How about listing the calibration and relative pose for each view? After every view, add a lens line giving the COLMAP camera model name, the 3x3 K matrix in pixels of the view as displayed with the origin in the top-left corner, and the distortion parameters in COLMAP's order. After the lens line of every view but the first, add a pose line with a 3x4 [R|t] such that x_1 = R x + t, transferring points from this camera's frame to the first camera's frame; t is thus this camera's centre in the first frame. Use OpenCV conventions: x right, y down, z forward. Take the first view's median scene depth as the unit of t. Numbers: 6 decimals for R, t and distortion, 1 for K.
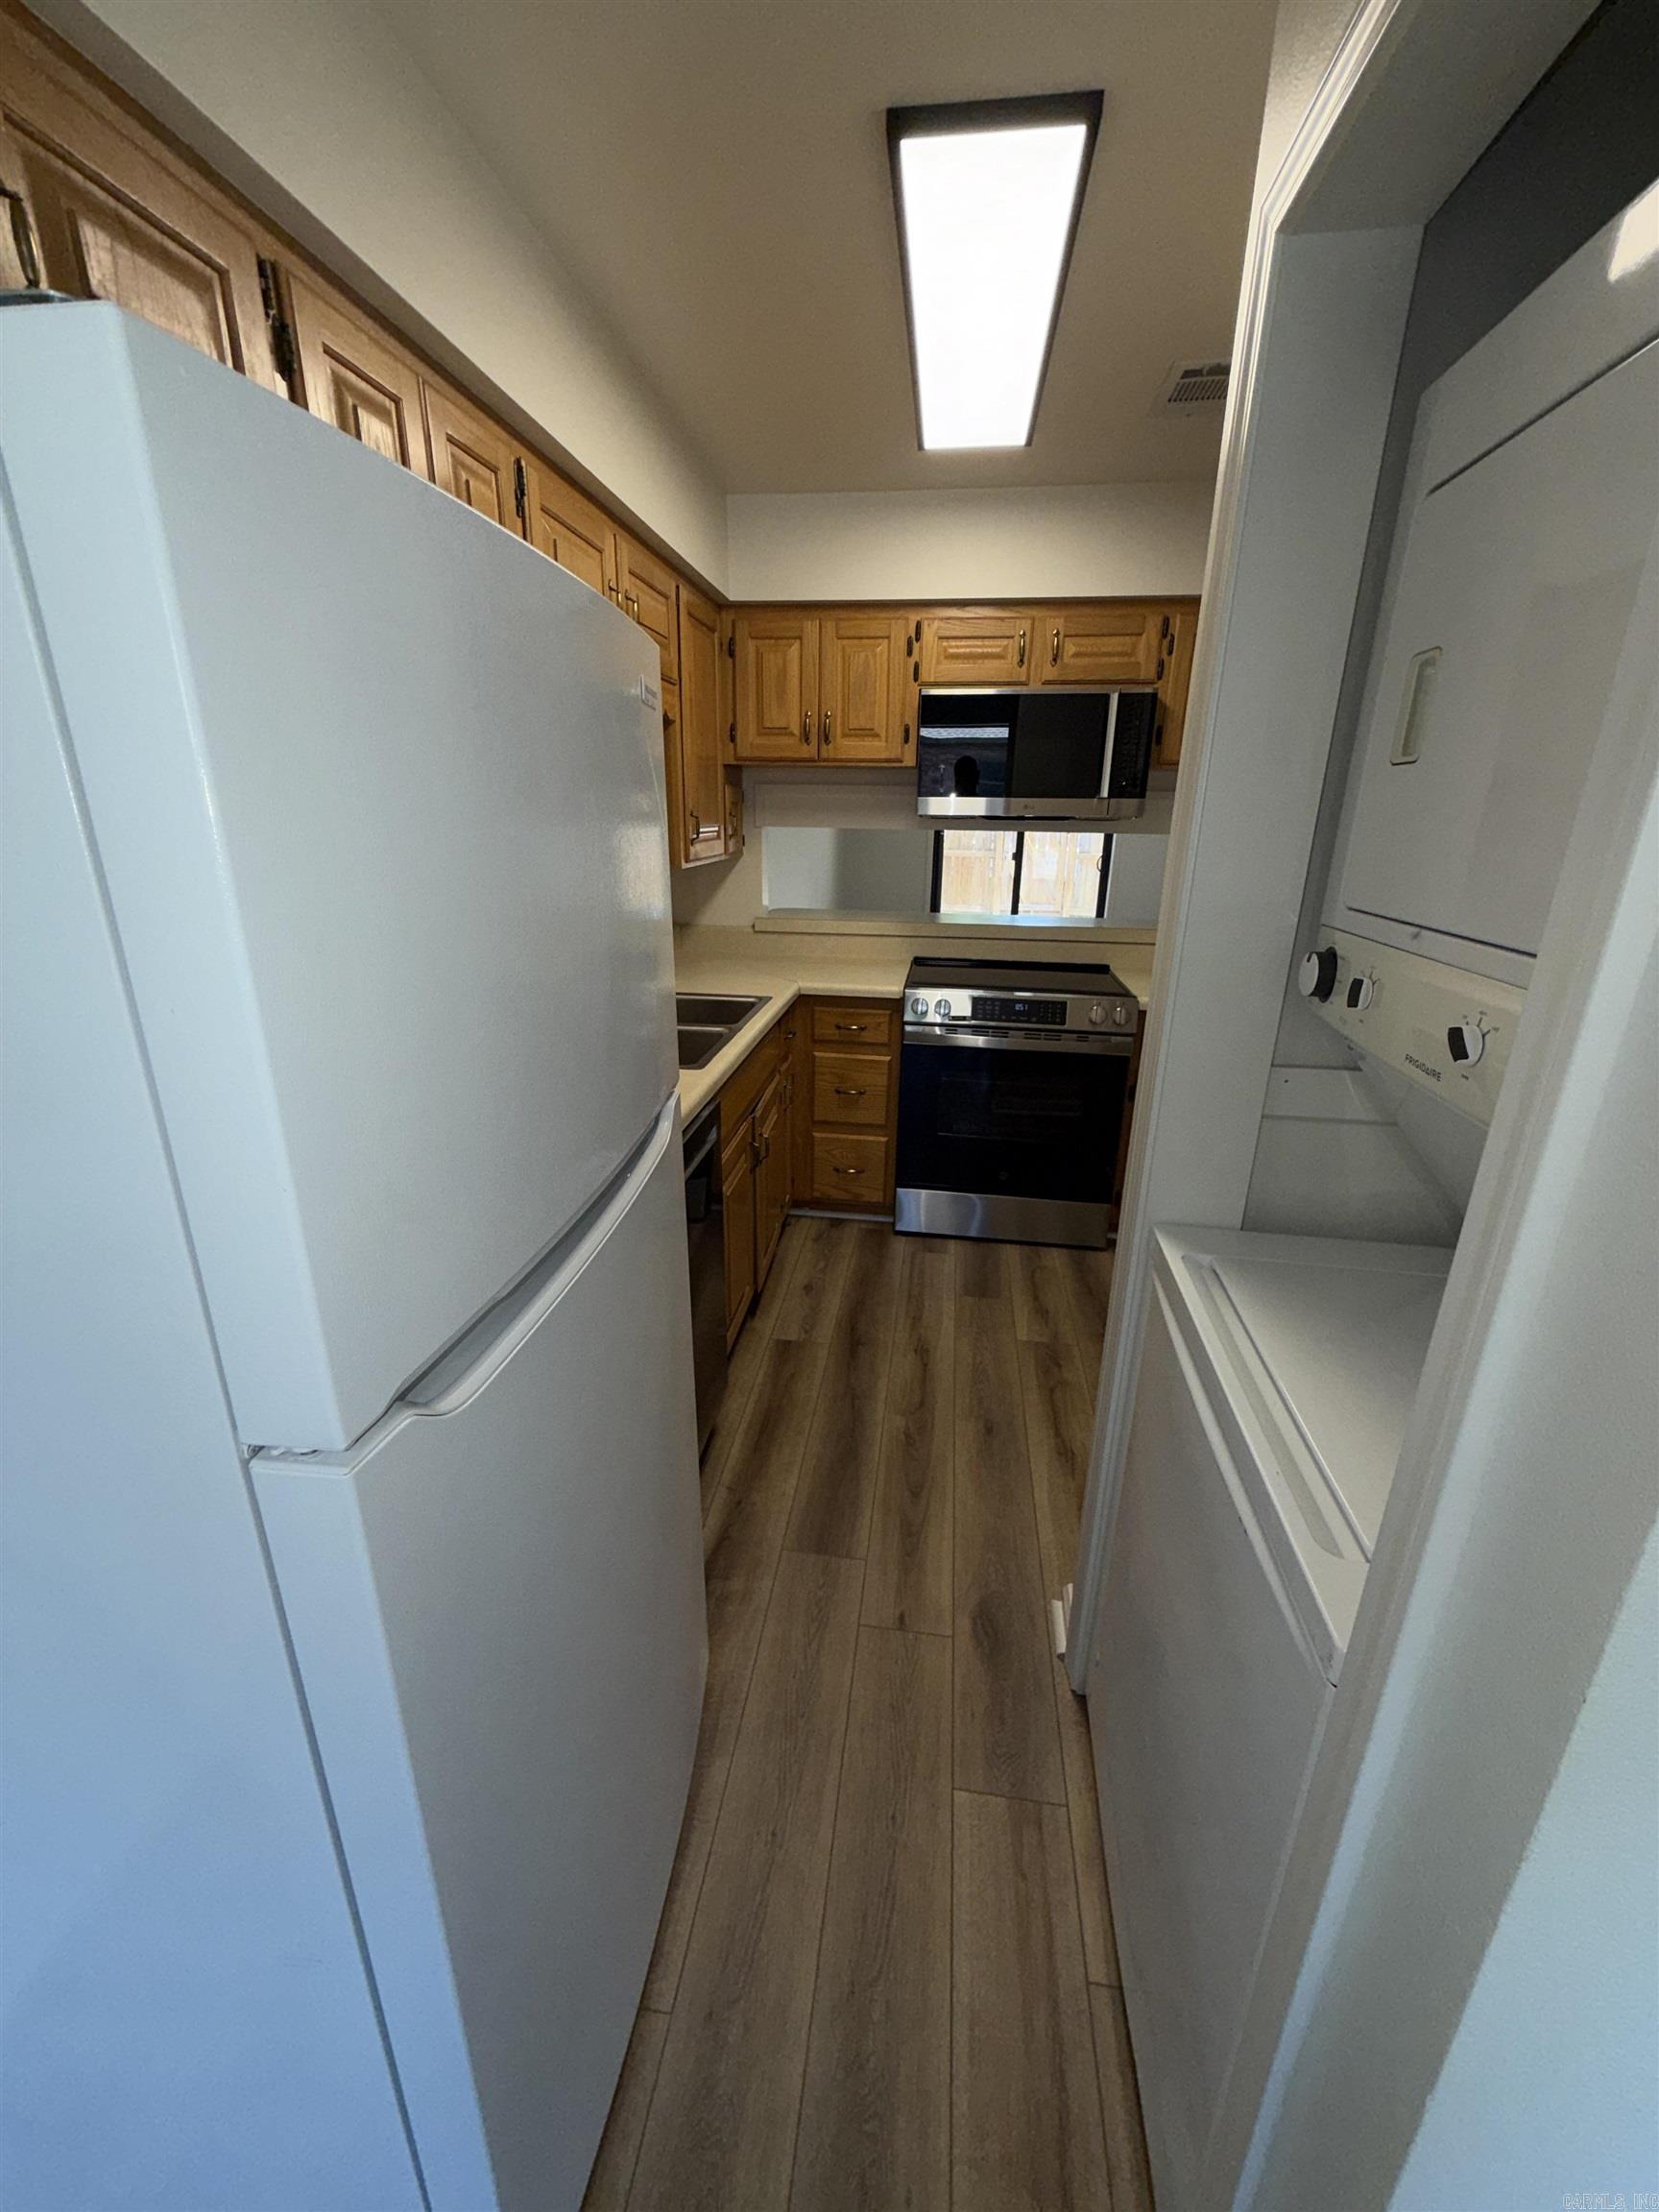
lens RADIAL K [[880.5, 0, 824.4], [0, 880.5, 1101.2], [0, 0, 1]] dist [-0.000392, -0.000087]
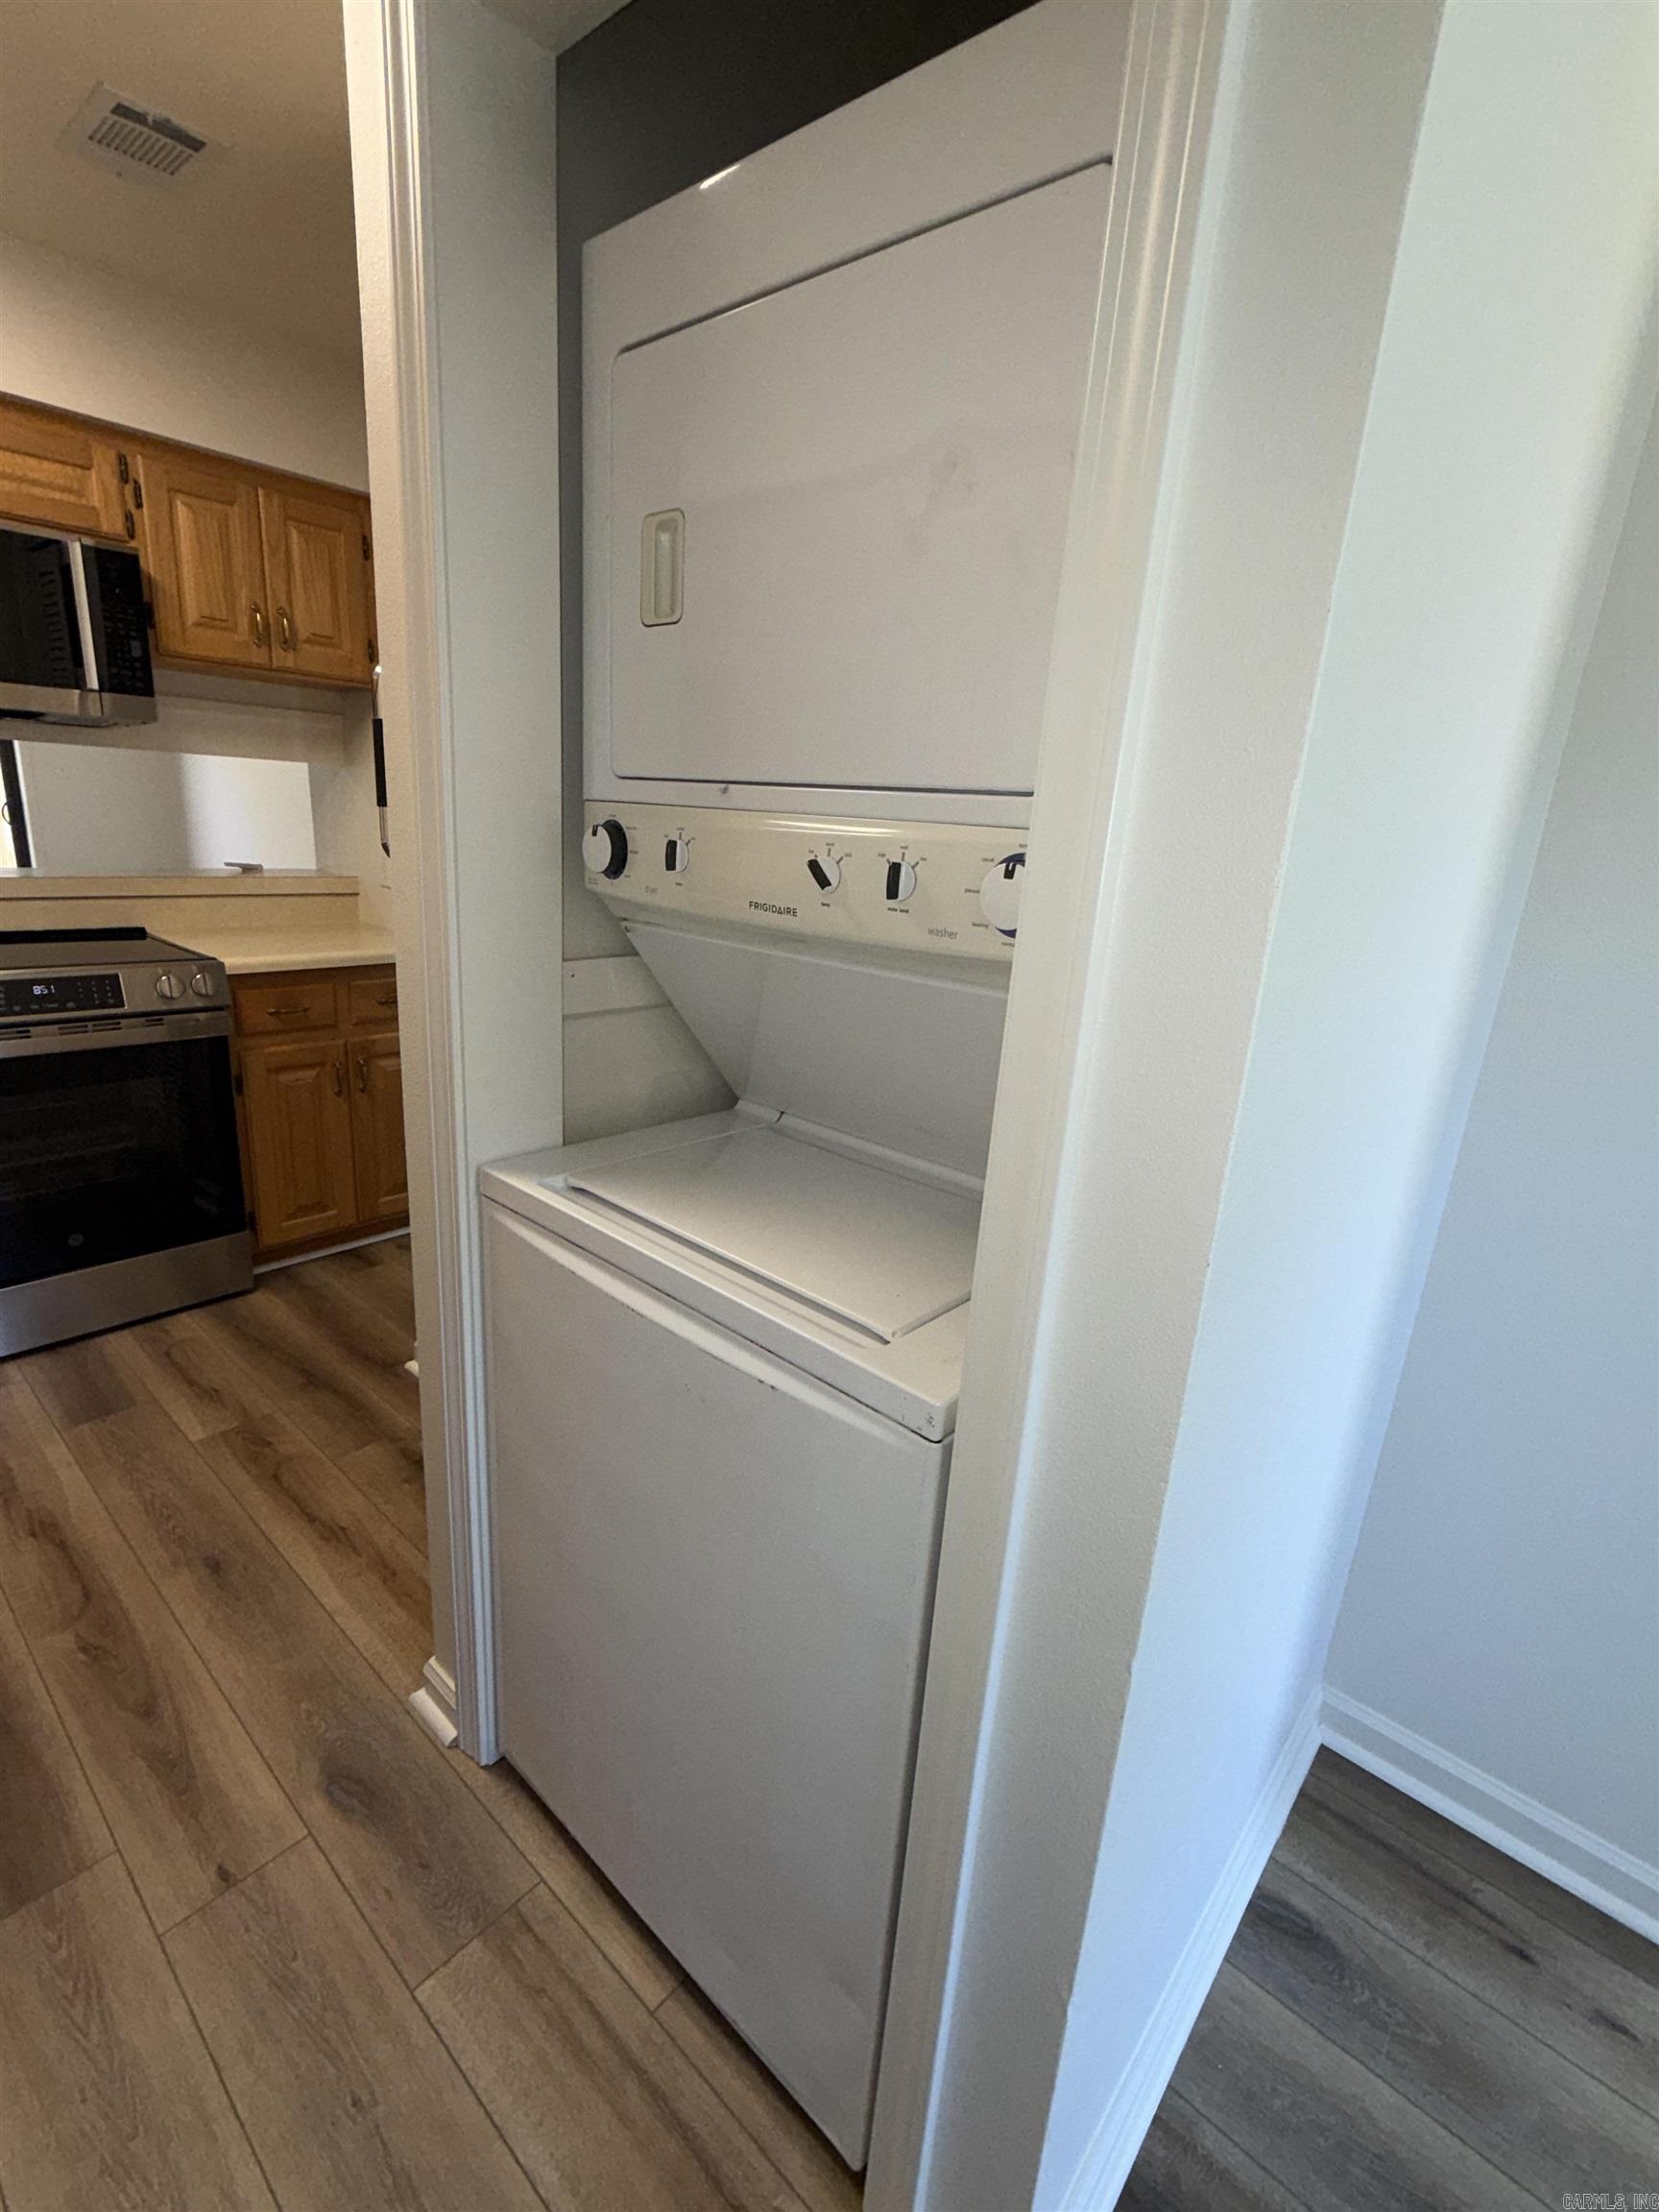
lens RADIAL K [[1001.8, 0, 829.5], [0, 1001.8, 1106.0], [0, 0, 1]] dist [-0.001120, -0.000099]
pose [[0.546271, -0.212537, 0.810195, -0.088252], [0.209590, 0.971185, 0.113454, 0.019502], [-0.810963, 0.107832, 0.575076, 0.074986]]
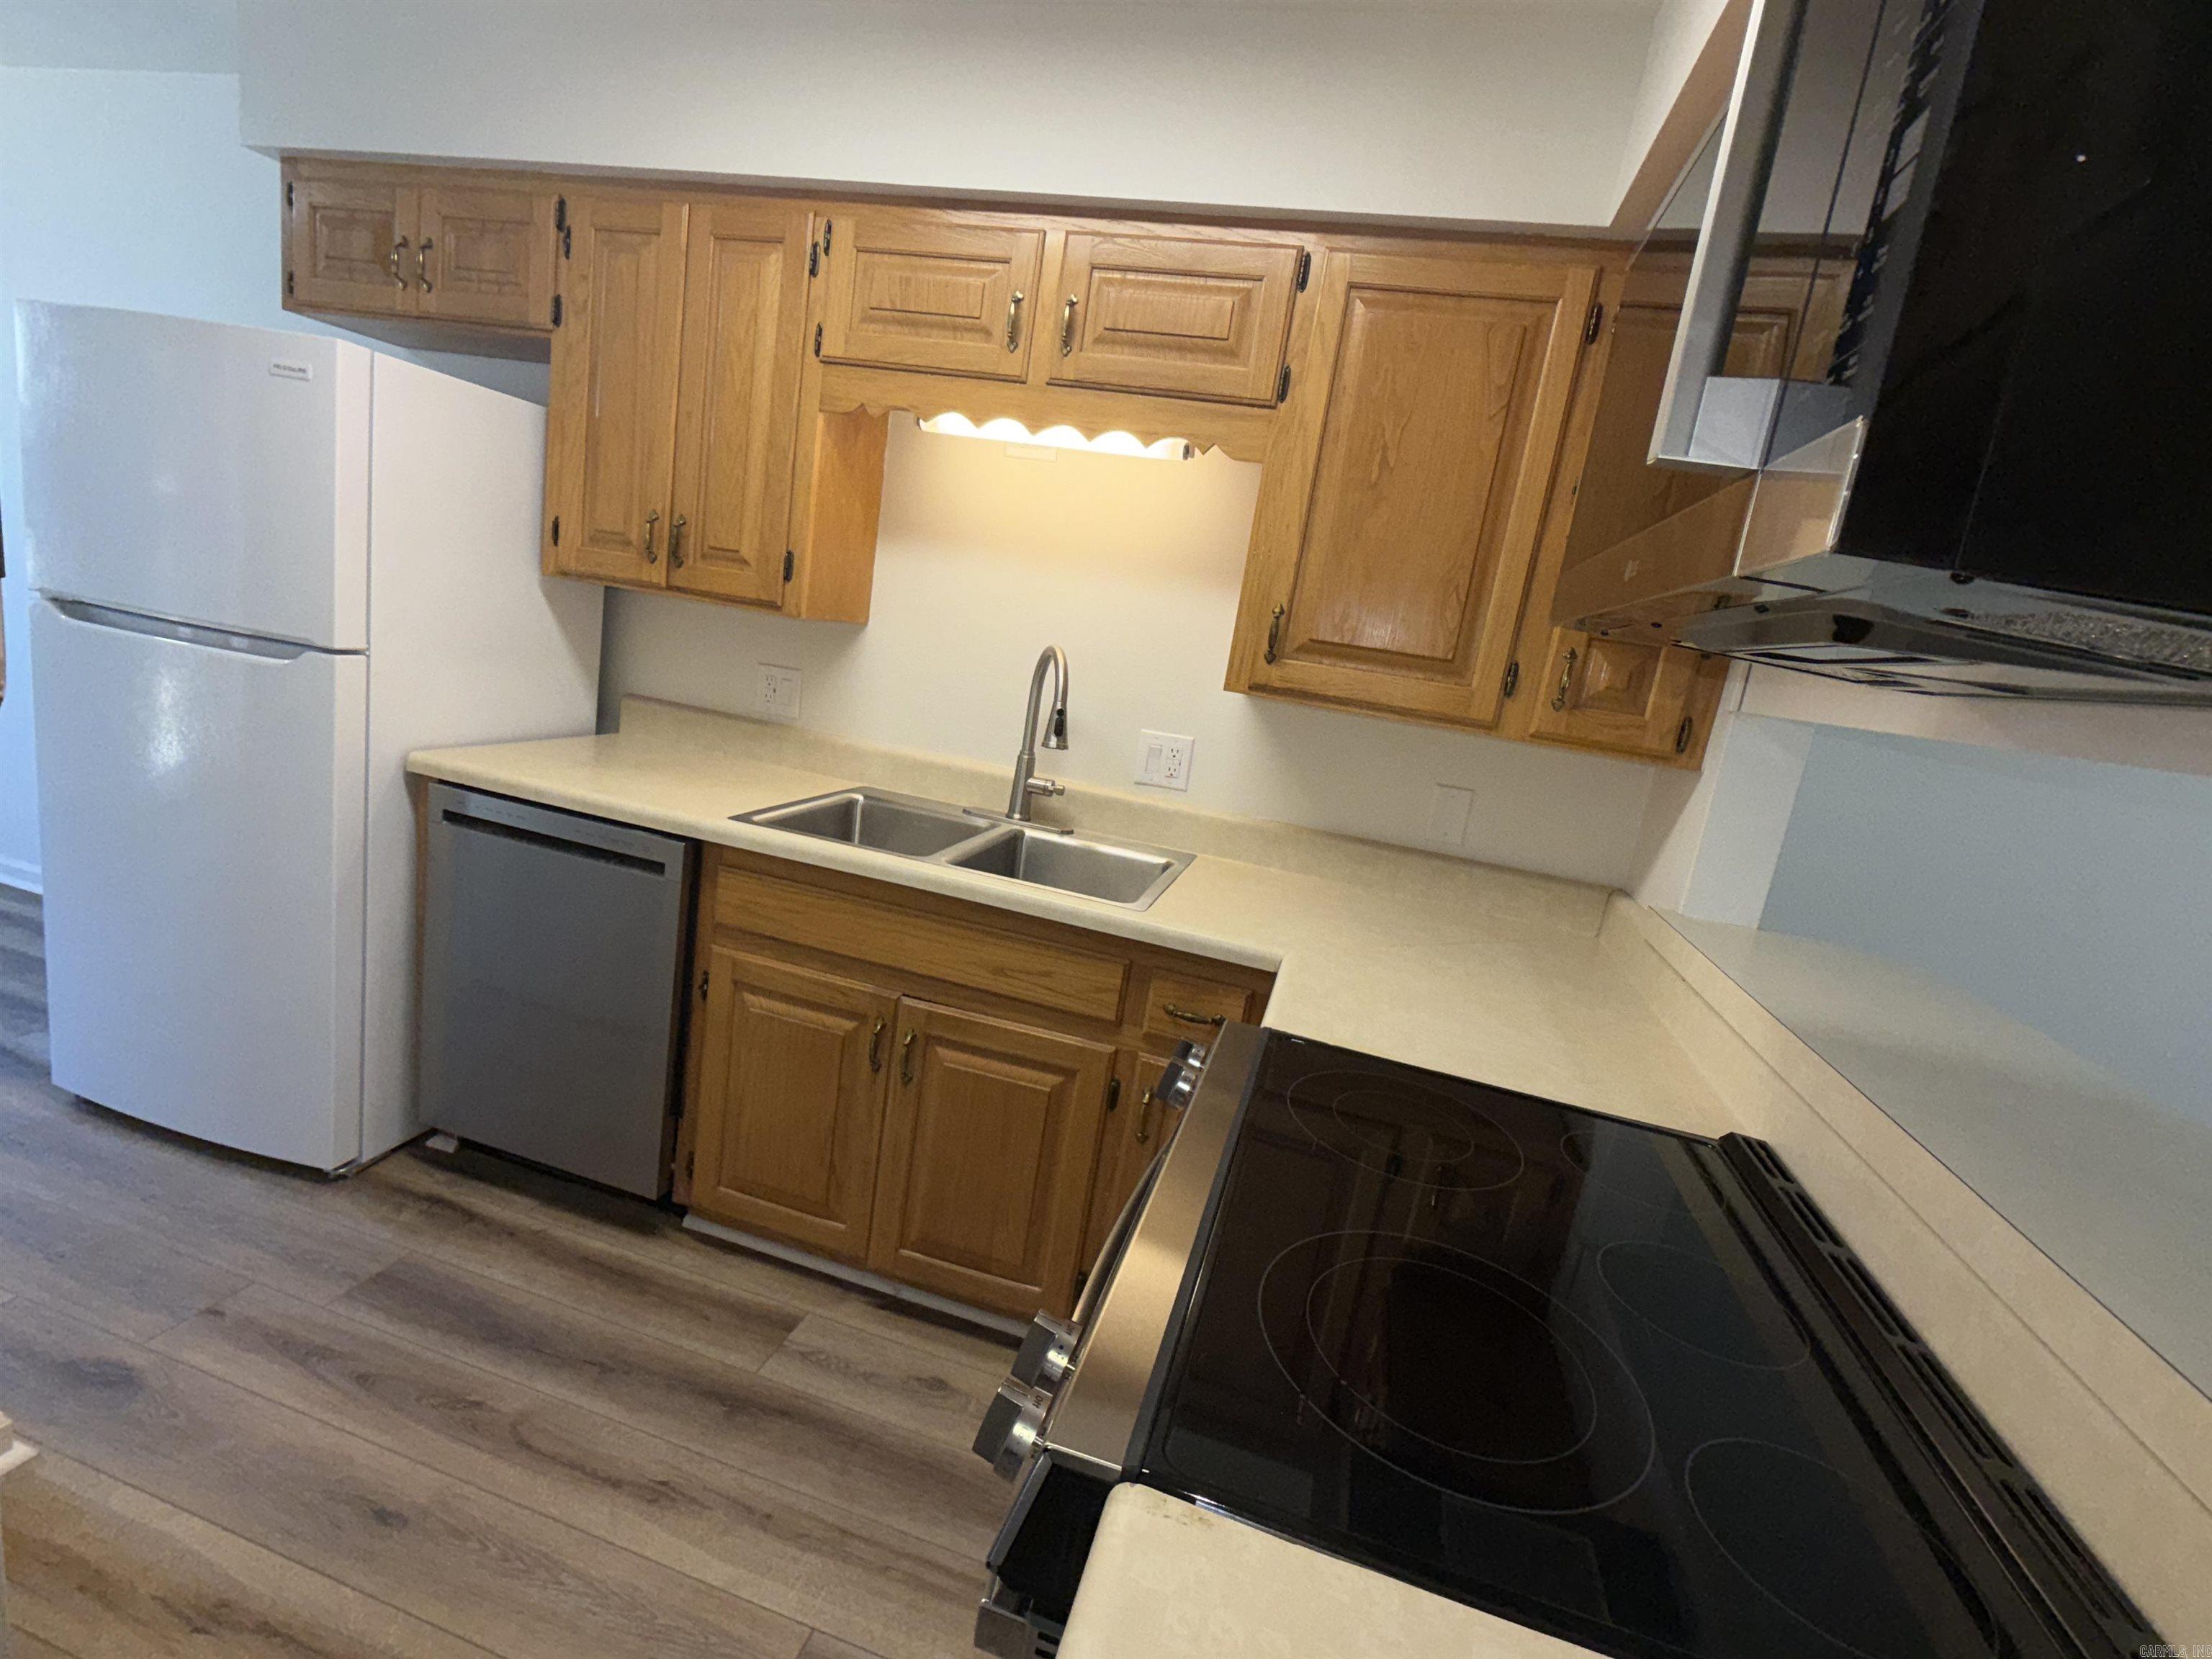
lens RADIAL K [[1015.0, 0, 1108.5], [0, 1015.0, 831.5], [0, 0, 1]] dist [-0.001790, 0.000718]
pose [[-0.116374, 0.168703, -0.978773, 0.530178], [-0.456552, 0.866096, 0.203565, -0.267727], [0.882053, 0.470550, -0.023769, 0.929828]]
